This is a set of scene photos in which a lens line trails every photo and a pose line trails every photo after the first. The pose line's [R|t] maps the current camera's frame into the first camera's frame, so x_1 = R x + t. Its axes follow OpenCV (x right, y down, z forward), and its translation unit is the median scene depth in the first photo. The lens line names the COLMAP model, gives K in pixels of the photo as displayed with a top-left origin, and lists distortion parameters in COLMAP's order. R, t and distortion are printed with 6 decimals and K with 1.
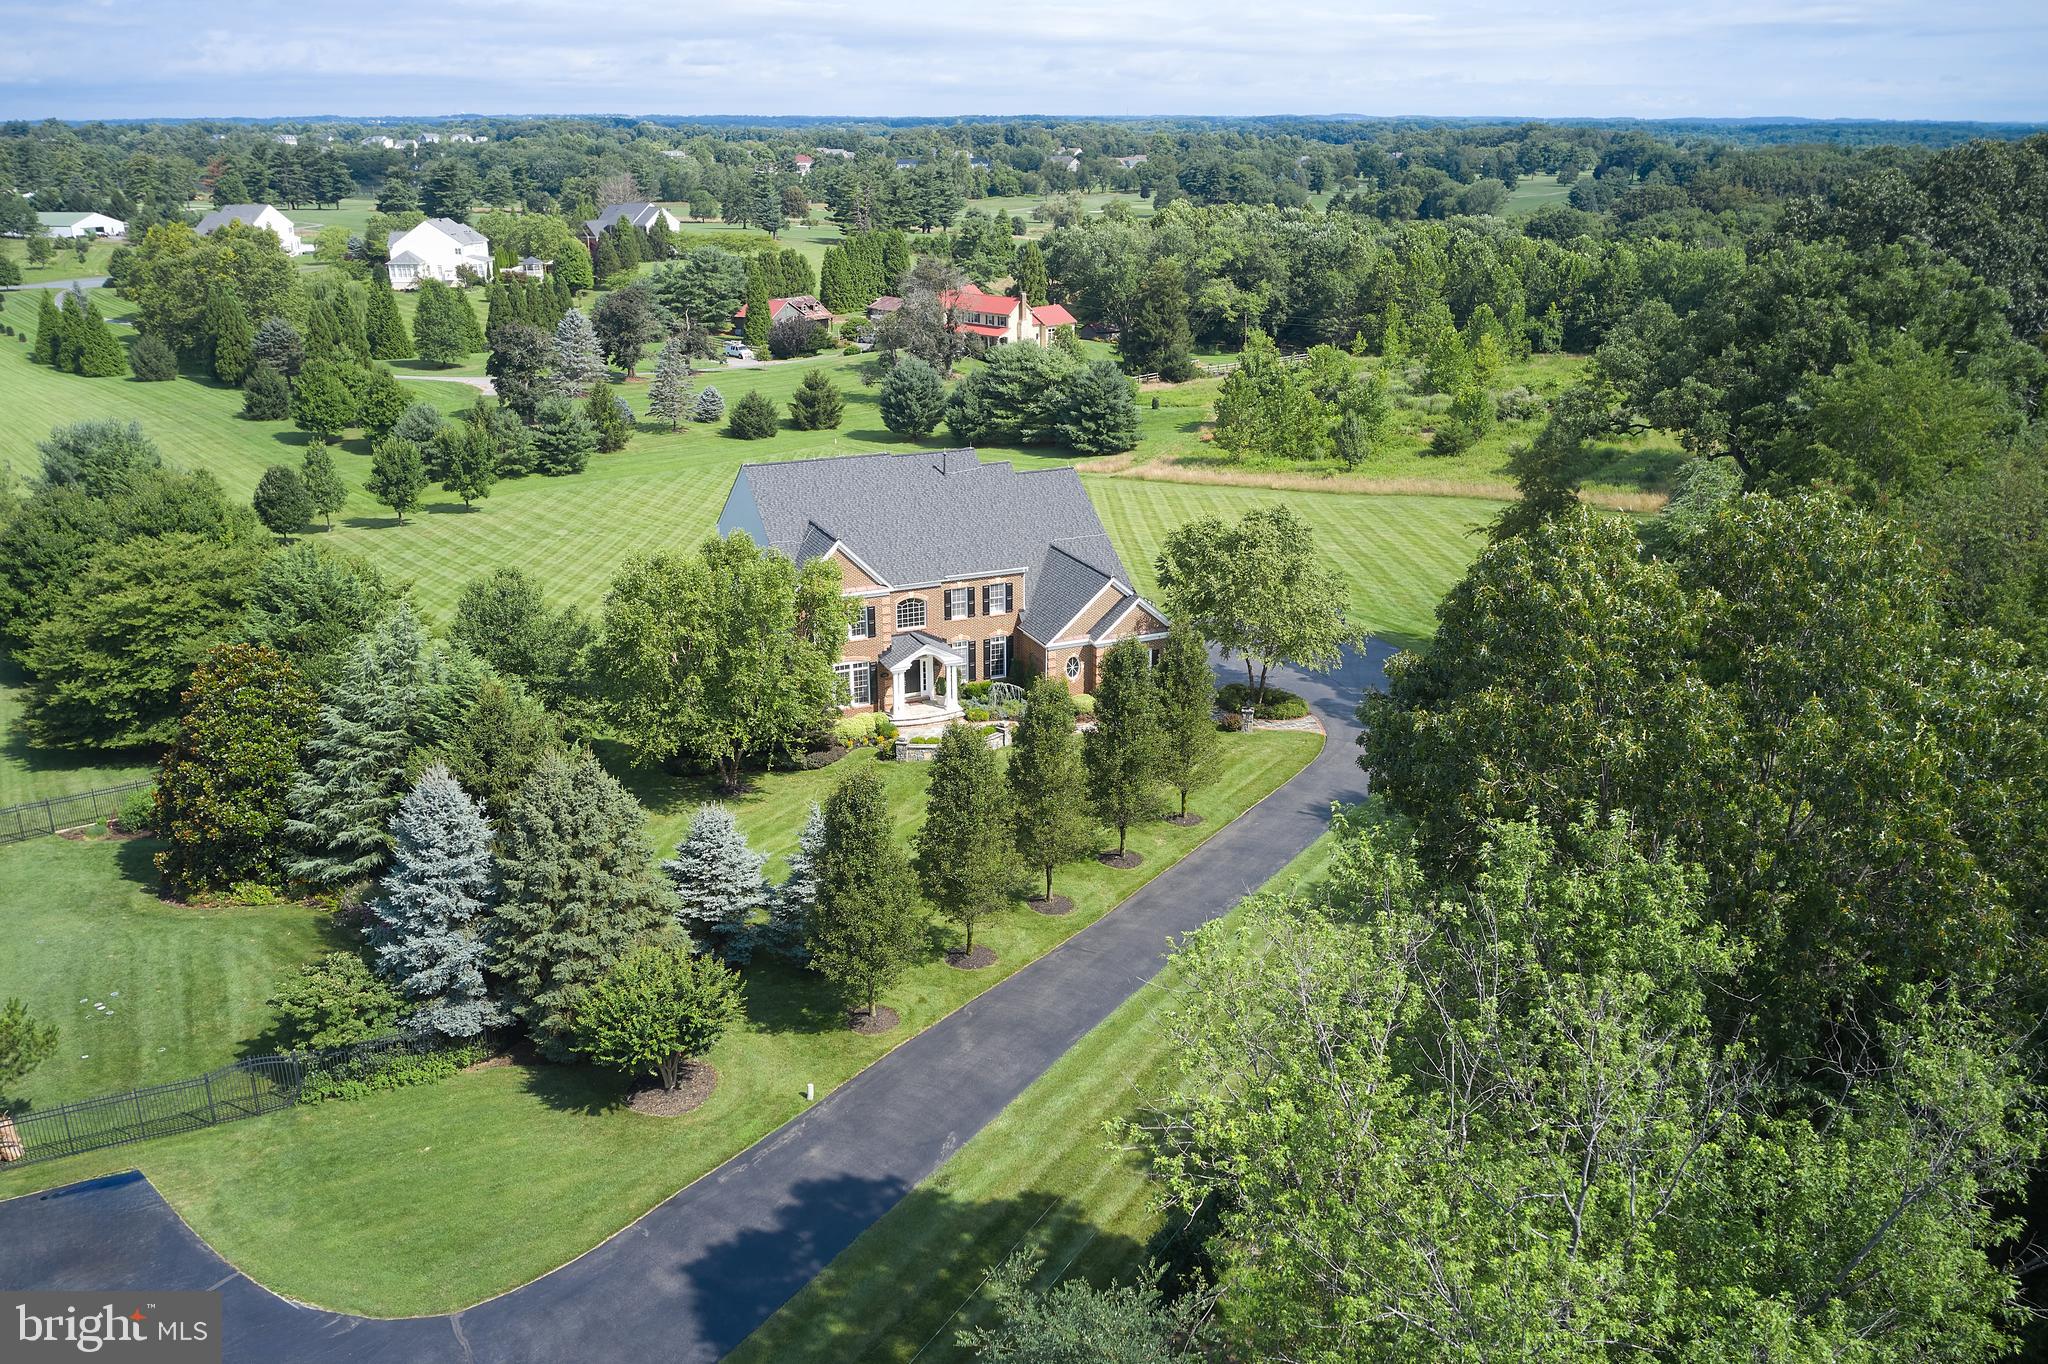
lens RADIAL K [[1611.9, 0, 1013.5], [0, 1611.9, 684.2], [0, 0, 1]] dist [-0.013630, 0.002545]
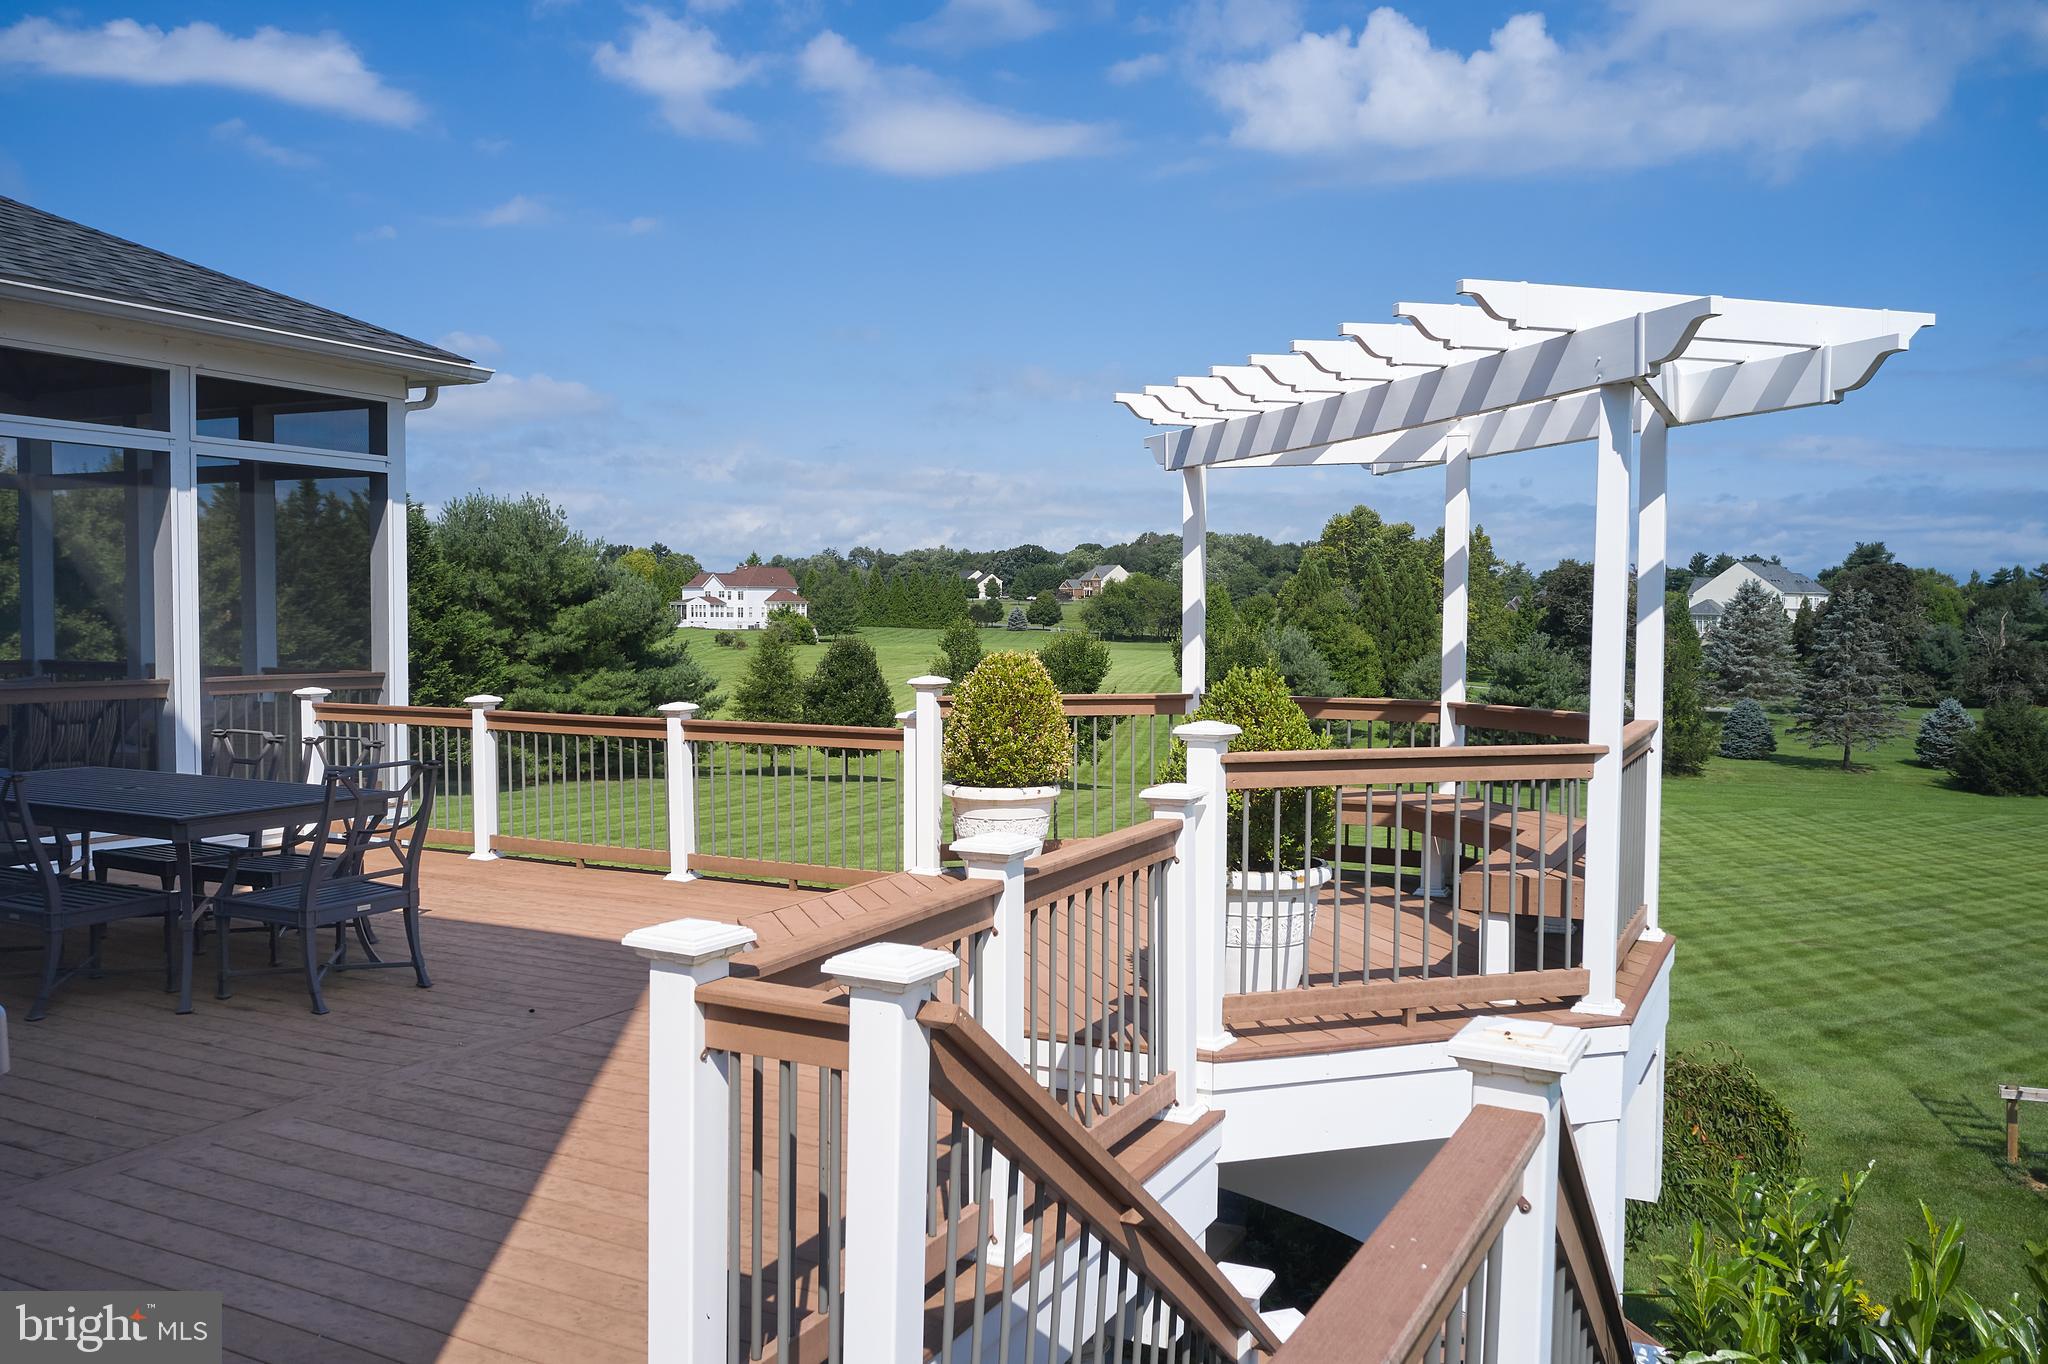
lens RADIAL K [[1611.9, 0, 1024.8], [0, 1611.9, 692.9], [0, 0, 1]] dist [-0.013630, 0.002545]
pose [[0.634682, 0.048248, -0.771265, 0.019312], [-0.264667, 0.951260, -0.158289, -0.034414], [0.726037, 0.304592, 0.616518, 0.554452]]
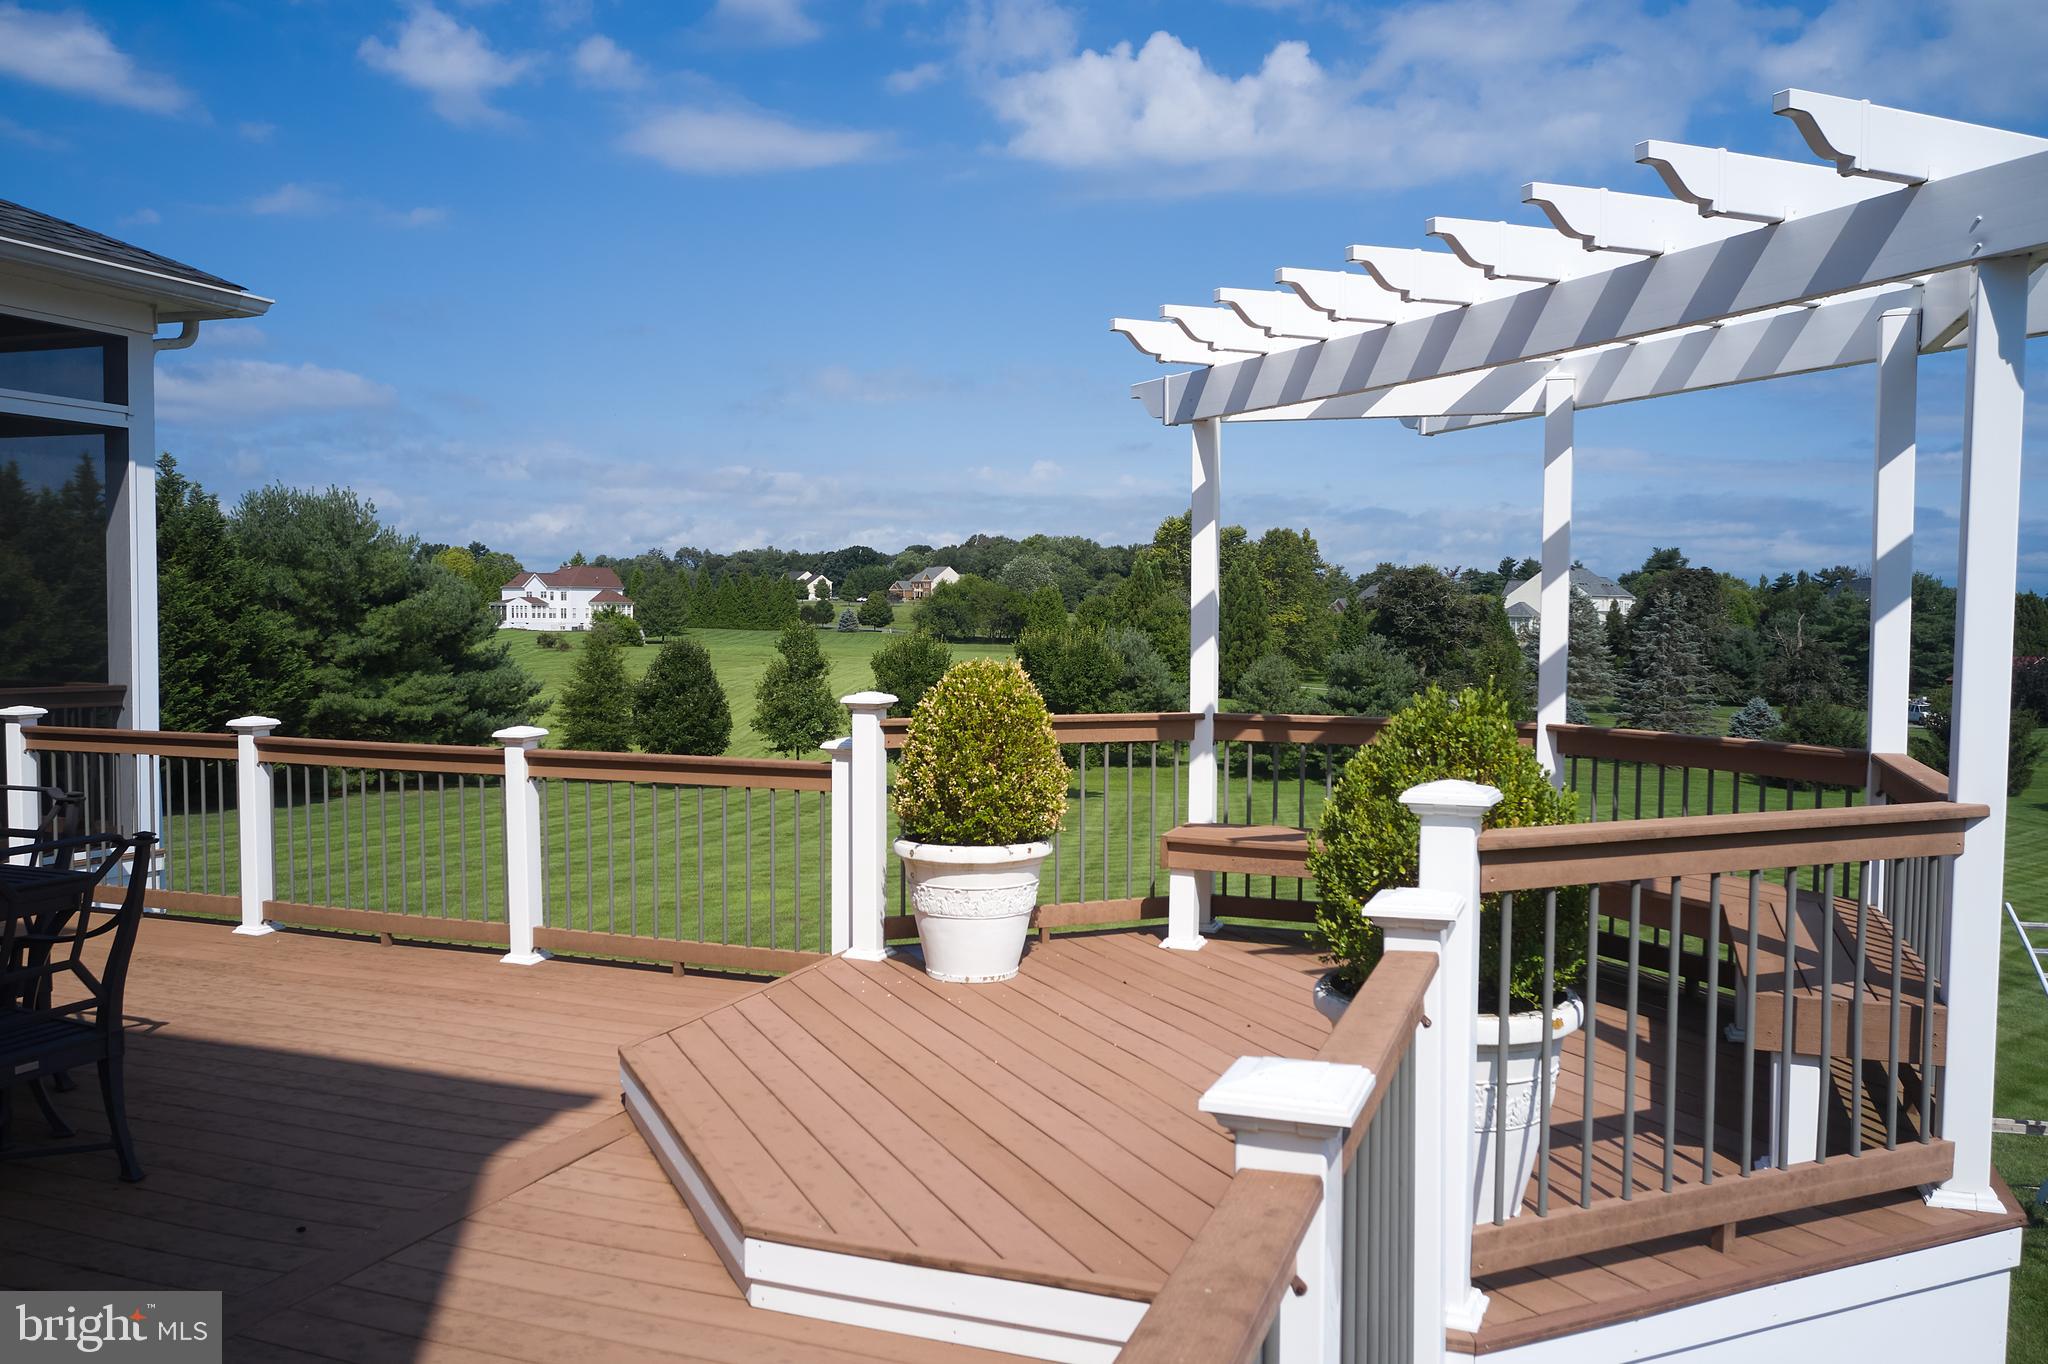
lens RADIAL K [[1611.9, 0, 1022.2], [0, 1611.9, 685.8], [0, 0, 1]] dist [-0.013630, 0.002545]
pose [[0.711155, 0.041963, -0.701782, 0.008503], [-0.243193, 0.951275, -0.189560, -0.035853], [0.659633, 0.305475, 0.686709, 0.559239]]
